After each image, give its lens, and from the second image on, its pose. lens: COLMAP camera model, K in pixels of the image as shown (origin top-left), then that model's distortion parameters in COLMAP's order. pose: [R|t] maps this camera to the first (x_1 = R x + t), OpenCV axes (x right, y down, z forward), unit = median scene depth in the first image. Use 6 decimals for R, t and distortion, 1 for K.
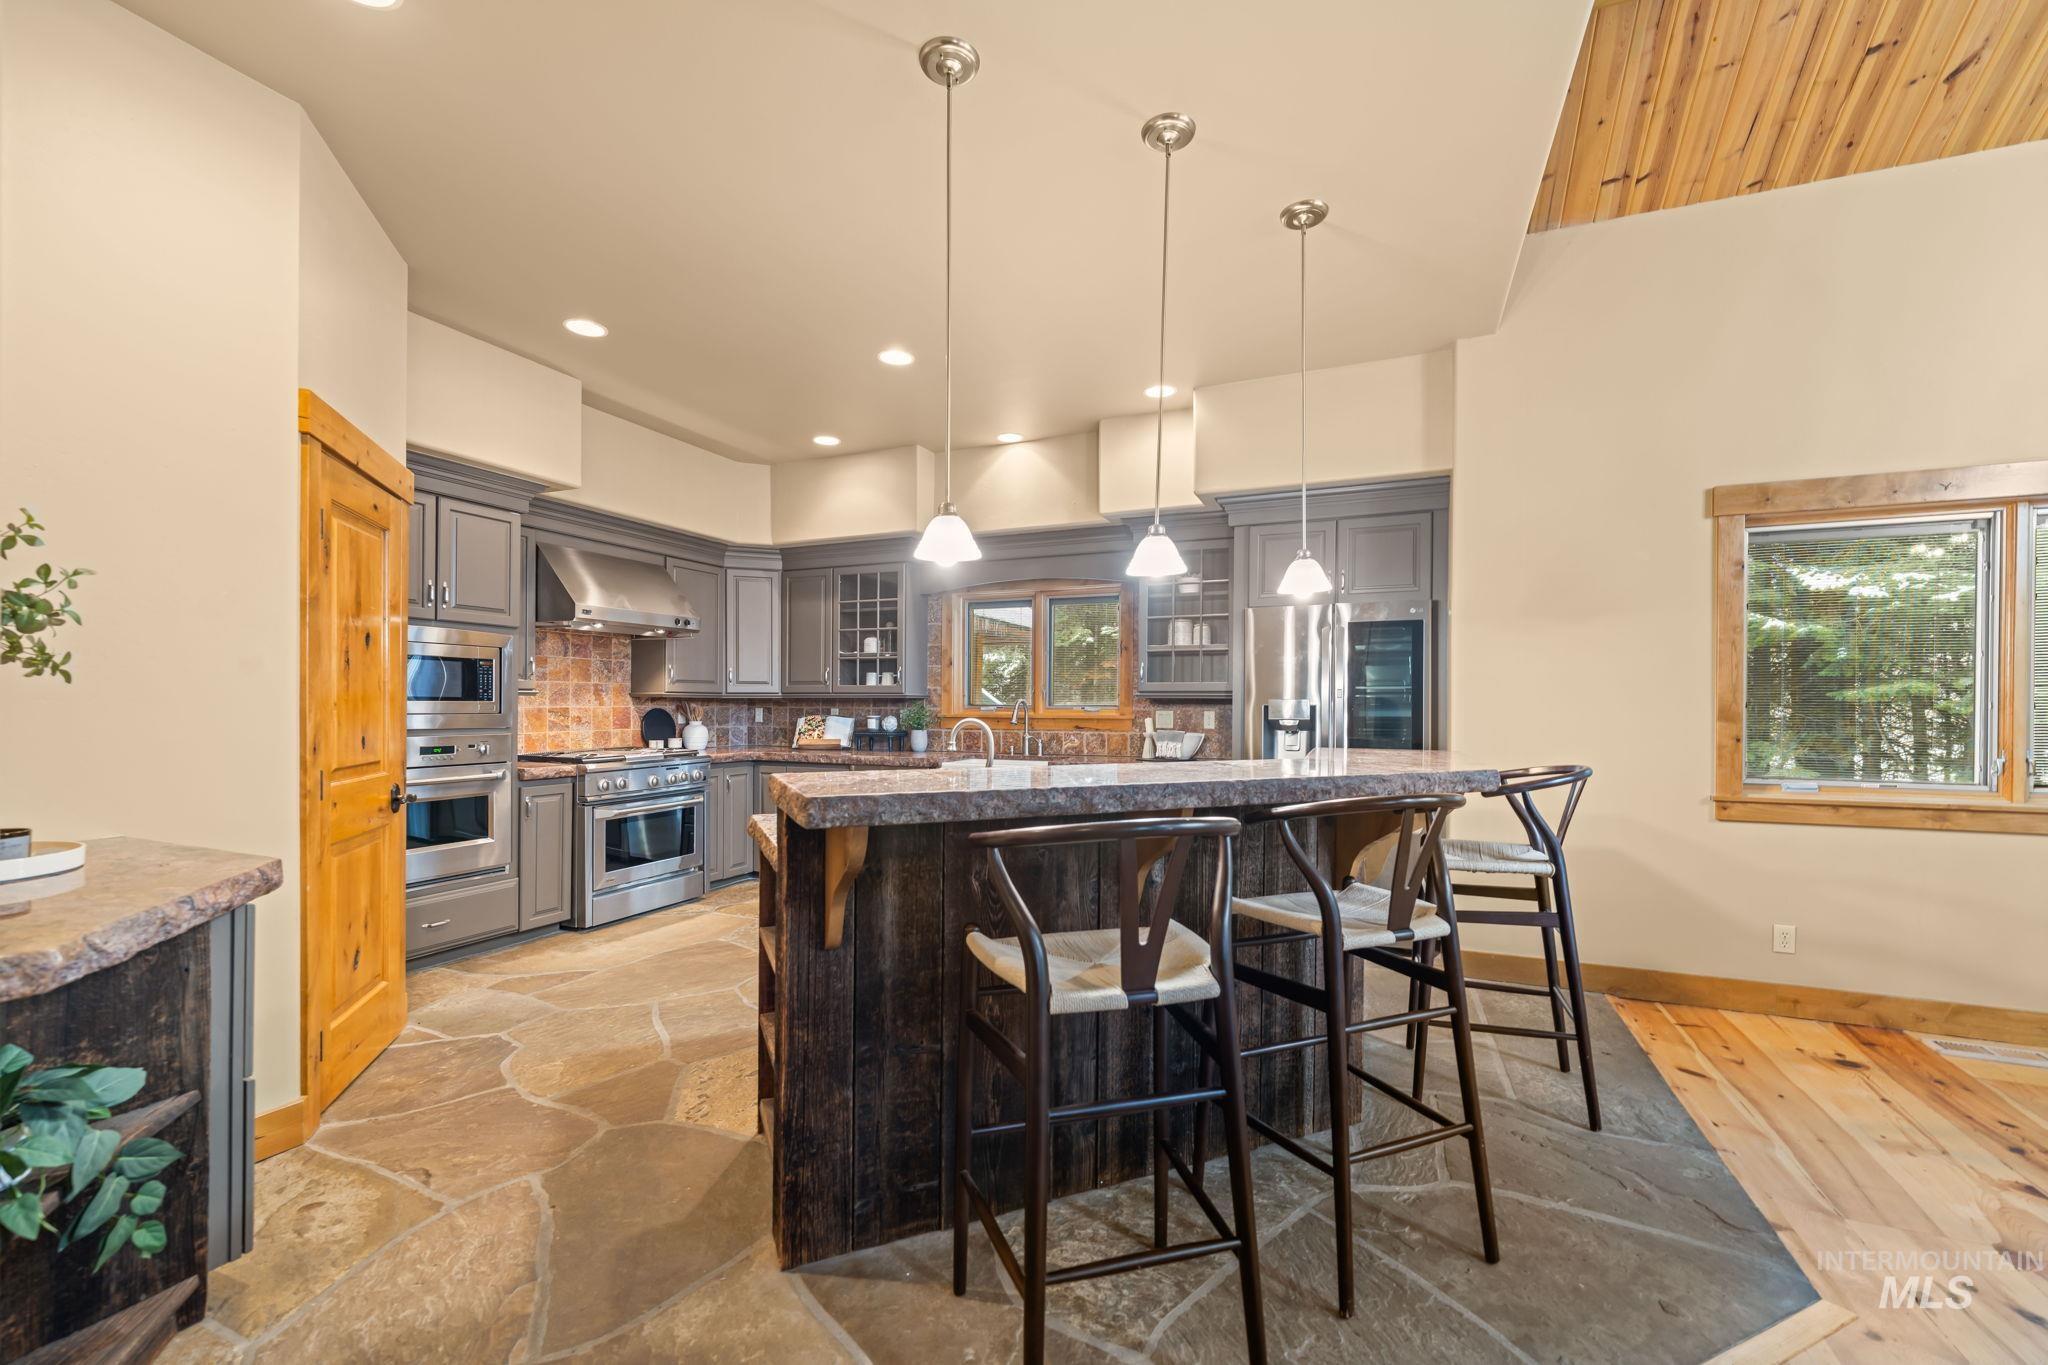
lens RADIAL K [[848.8, 0, 1025.7], [0, 848.8, 699.5], [0, 0, 1]] dist [0.000046, -0.000189]
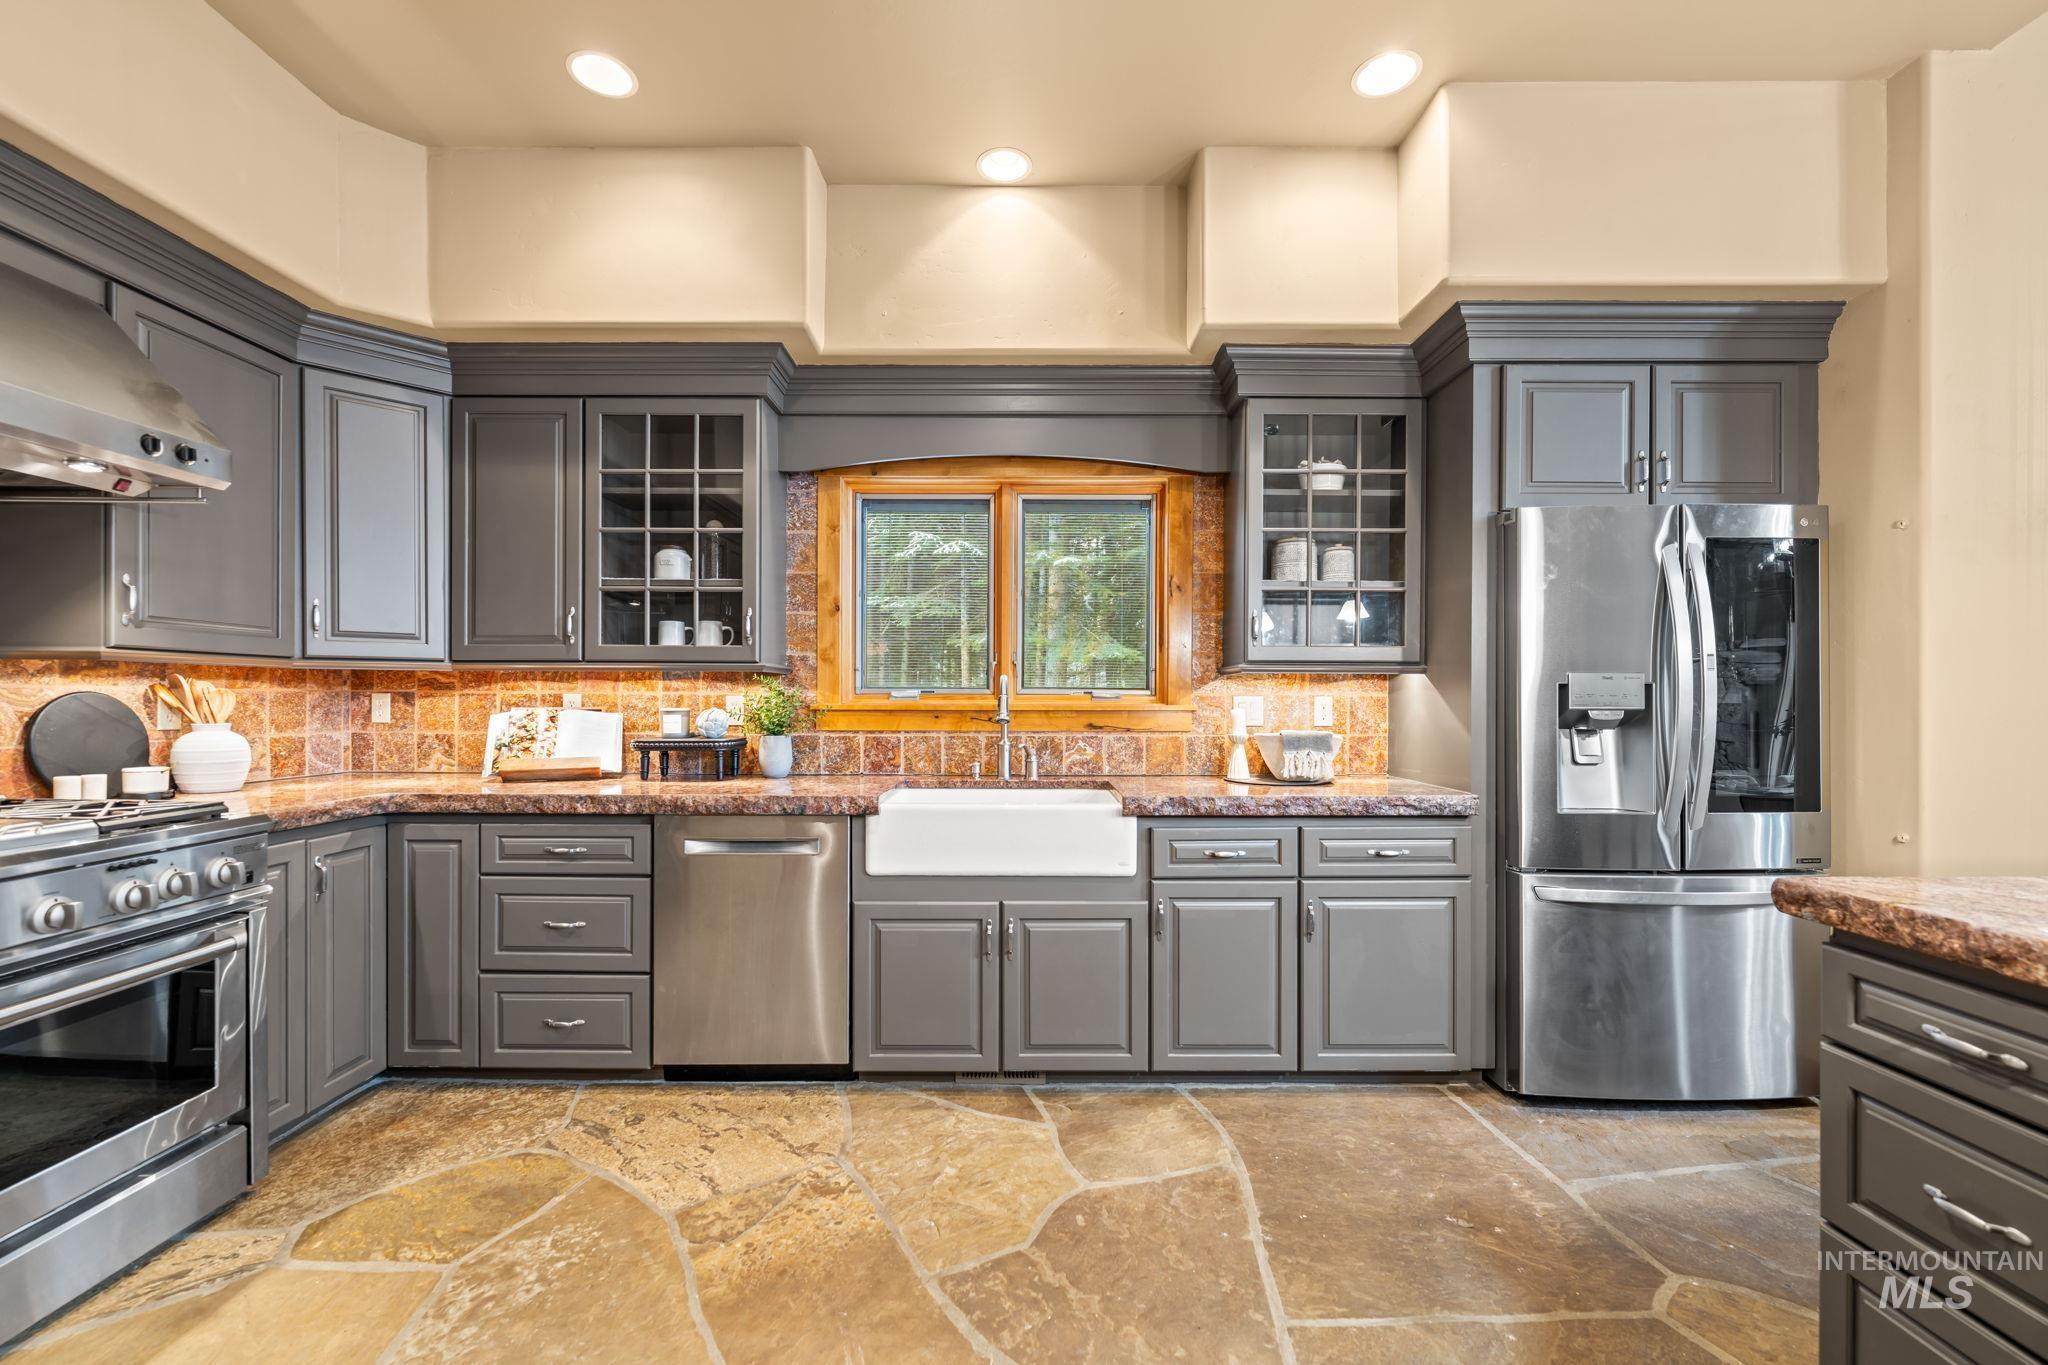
lens RADIAL K [[848.8, 0, 1025.7], [0, 848.8, 699.5], [0, 0, 1]] dist [0.000046, -0.000189]
pose [[0.919112, -0.002085, 0.393990, -0.207231], [-0.001746, 0.999955, 0.009365, 0.010102], [-0.393992, -0.009295, 0.919067, 0.512842]]
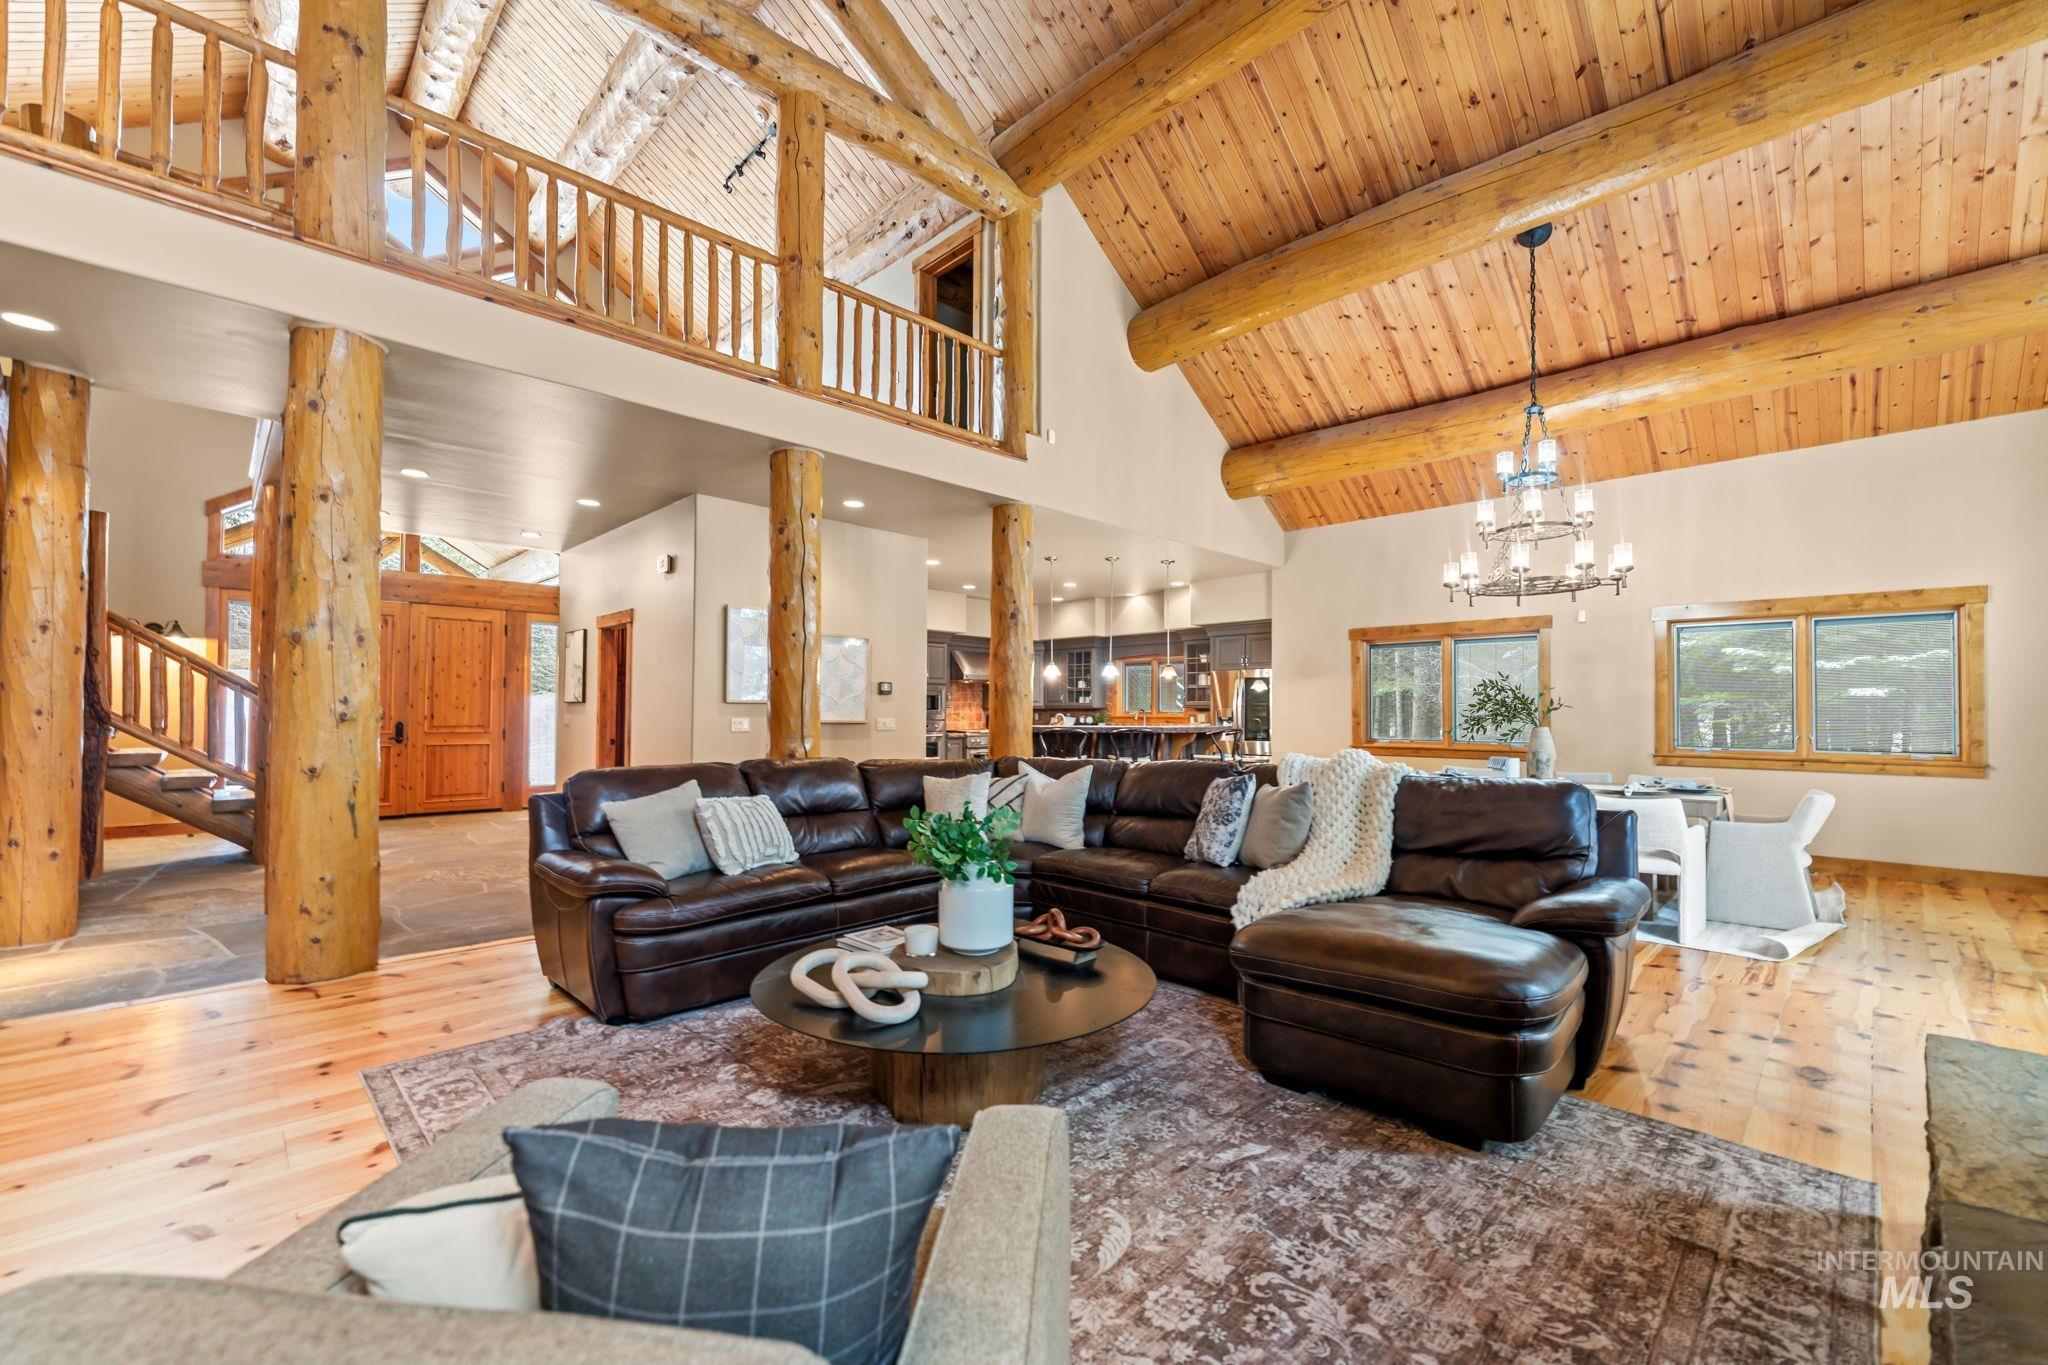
lens RADIAL K [[819.4, 0, 1010.7], [0, 819.4, 688.7], [0, 0, 1]] dist [0.012594, 0.000101]
pose [[0.922477, -0.010991, -0.385896, 0.518457], [0.001644, 0.999697, -0.024543, -0.000672], [0.386049, 0.022006, 0.922216, -1.136641]]
